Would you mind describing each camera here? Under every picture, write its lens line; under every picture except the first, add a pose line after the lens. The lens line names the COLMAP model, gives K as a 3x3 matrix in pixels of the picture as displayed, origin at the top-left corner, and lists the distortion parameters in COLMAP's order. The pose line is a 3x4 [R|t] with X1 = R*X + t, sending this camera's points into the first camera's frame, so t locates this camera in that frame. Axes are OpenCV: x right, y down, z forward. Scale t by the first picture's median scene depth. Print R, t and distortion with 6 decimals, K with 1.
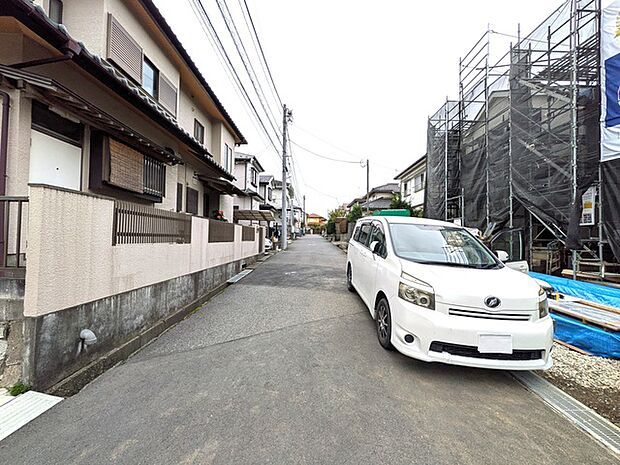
lens RADIAL K [[245.7, 0, 311.5], [0, 245.7, 231.8], [0, 0, 1]] dist [-0.000794, -0.000094]
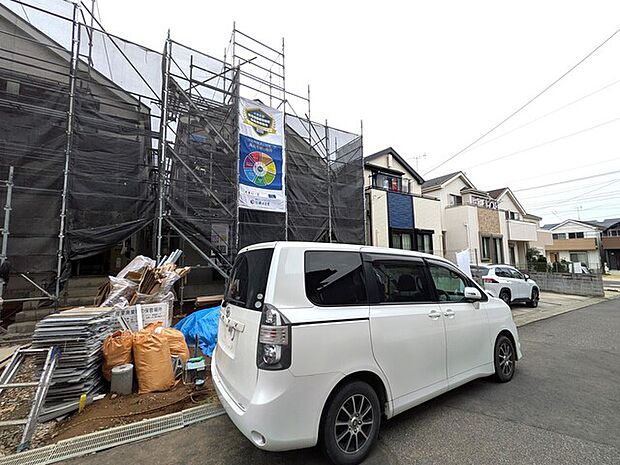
lens RADIAL K [[245.7, 0, 311.5], [0, 245.7, 231.8], [0, 0, 1]] dist [-0.000794, -0.000094]
pose [[-0.528207, 0.066049, 0.846543, -0.041409], [-0.020789, 0.995665, -0.090654, -0.014674], [-0.848861, -0.065483, -0.524544, 0.441589]]
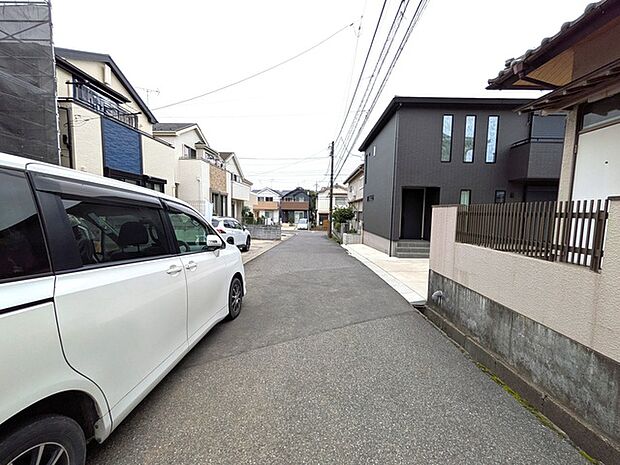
lens RADIAL K [[245.7, 0, 311.5], [0, 245.7, 231.8], [0, 0, 1]] dist [-0.000794, -0.000094]
pose [[-0.999115, -0.041243, 0.008229, -0.013360], [-0.040750, 0.997760, 0.053054, -0.005685], [-0.010399, 0.052671, -0.998558, 0.408902]]
